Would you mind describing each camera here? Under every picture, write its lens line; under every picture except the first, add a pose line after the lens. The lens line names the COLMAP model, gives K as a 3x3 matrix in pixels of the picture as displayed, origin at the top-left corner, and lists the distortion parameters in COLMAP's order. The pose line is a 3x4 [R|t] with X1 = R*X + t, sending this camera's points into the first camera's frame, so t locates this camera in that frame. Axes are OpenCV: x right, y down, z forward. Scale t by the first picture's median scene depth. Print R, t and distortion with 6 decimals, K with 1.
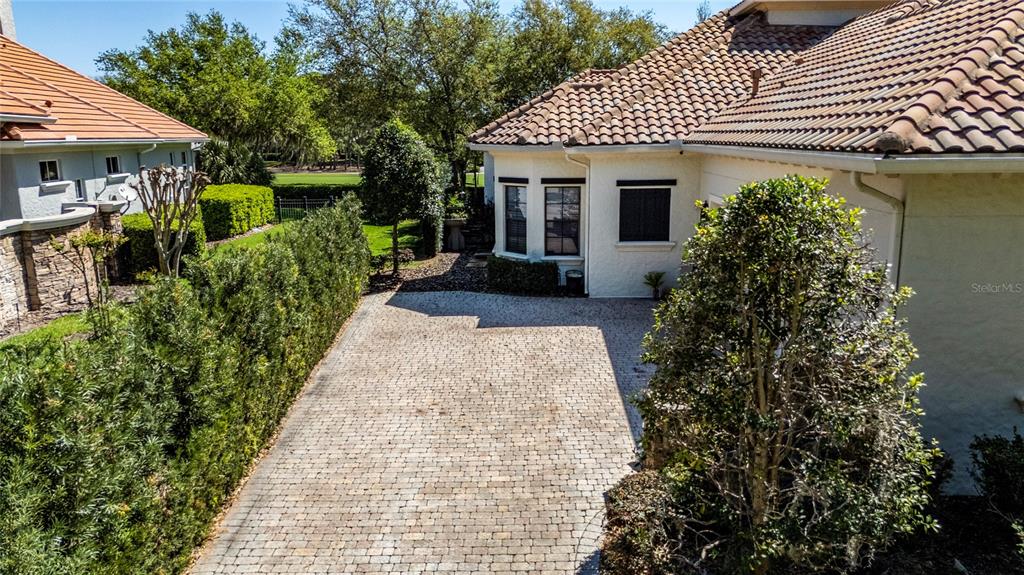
lens RADIAL K [[765.6, 0, 517.6], [0, 765.6, 290.5], [0, 0, 1]] dist [0.079952, -0.031440]
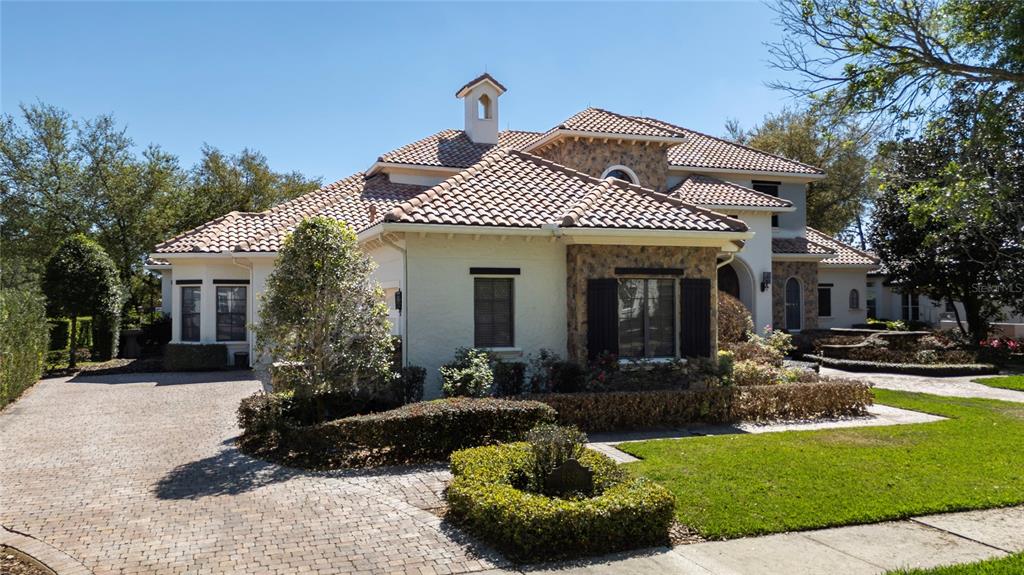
lens RADIAL K [[765.6, 0, 509.3], [0, 765.6, 288.0], [0, 0, 1]] dist [0.079952, -0.031440]
pose [[0.928467, 0.009756, 0.371287, 0.009464], [0.070546, 0.976825, -0.202078, 0.151587], [-0.364654, 0.213816, 0.906262, -0.320308]]
